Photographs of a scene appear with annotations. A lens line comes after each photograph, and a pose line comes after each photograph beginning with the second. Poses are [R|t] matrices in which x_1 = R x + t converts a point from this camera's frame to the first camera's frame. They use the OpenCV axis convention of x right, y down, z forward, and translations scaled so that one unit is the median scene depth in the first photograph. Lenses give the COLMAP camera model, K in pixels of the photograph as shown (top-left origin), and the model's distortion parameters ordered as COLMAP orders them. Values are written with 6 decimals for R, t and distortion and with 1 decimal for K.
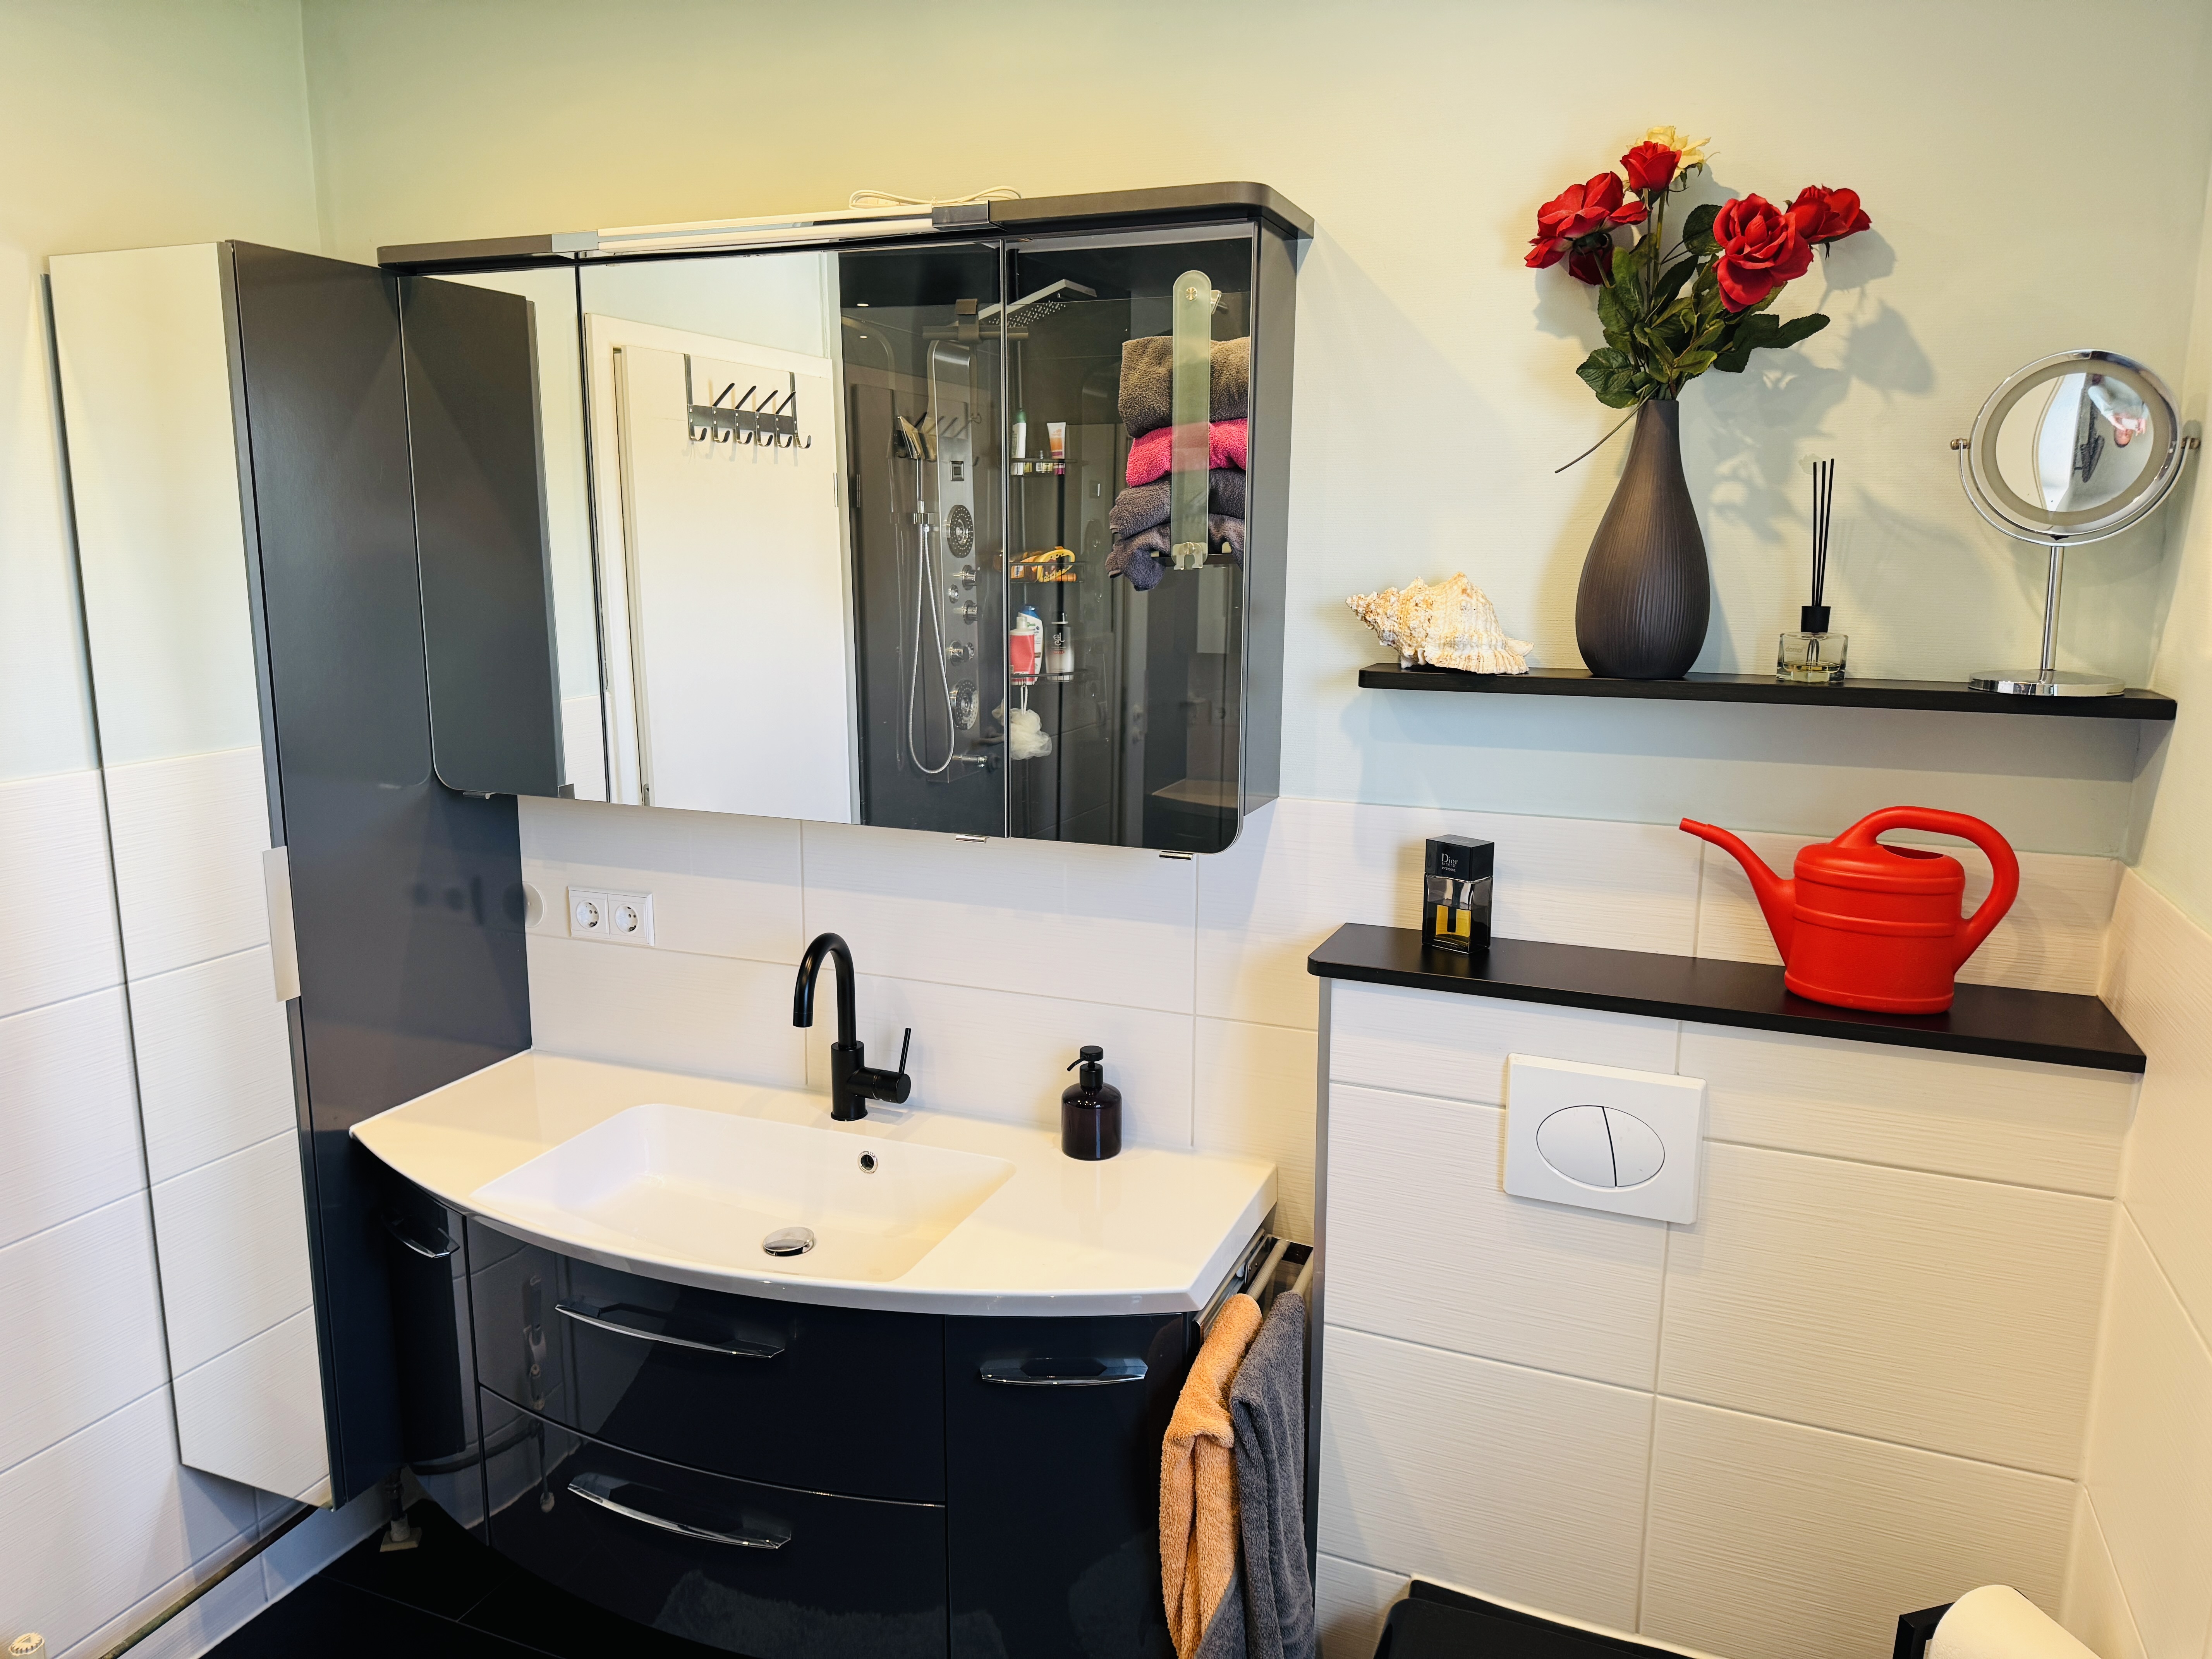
lens RADIAL K [[1520.5, 0, 1102.6], [0, 1520.5, 816.2], [0, 0, 1]] dist [0.103637, -0.123506]
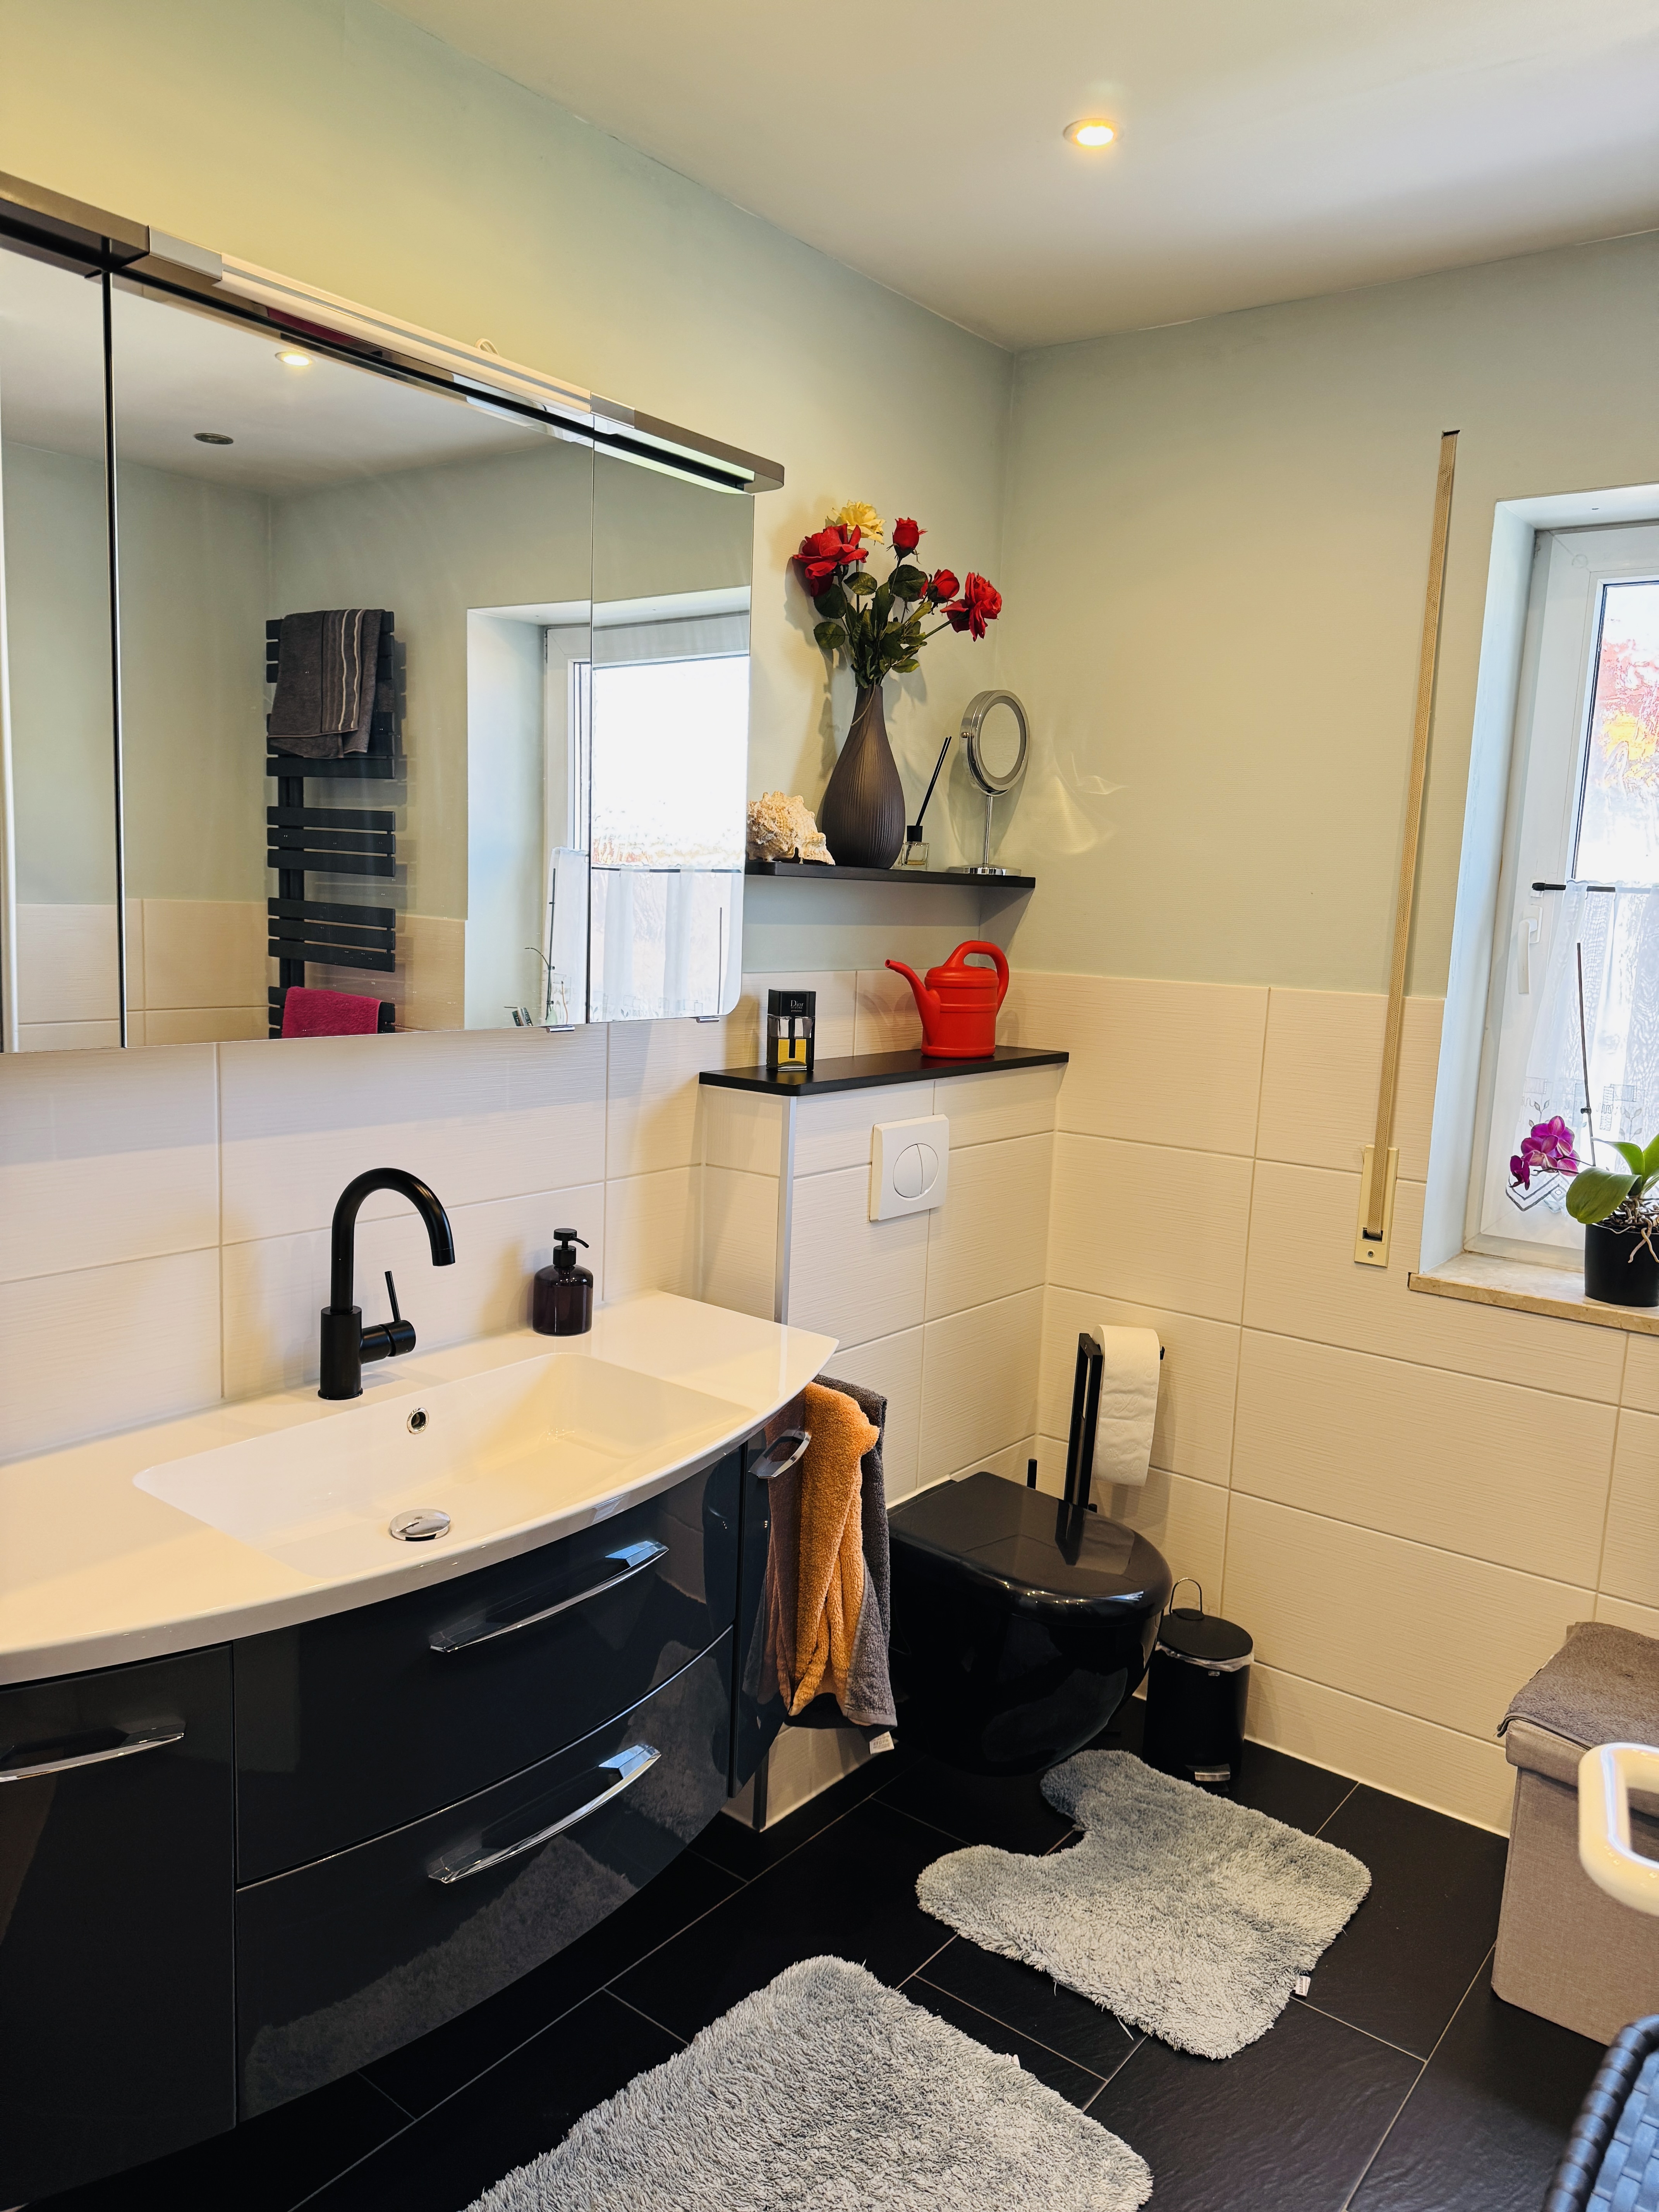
lens RADIAL K [[1520.5, 0, 829.5], [0, 1520.5, 1106.0], [0, 0, 1]] dist [0.103637, -0.123506]
pose [[0.283429, -0.130685, 0.950047, -1.047574], [0.136773, 0.986053, 0.094834, -0.005594], [-0.949190, 0.103063, 0.297350, 0.569354]]
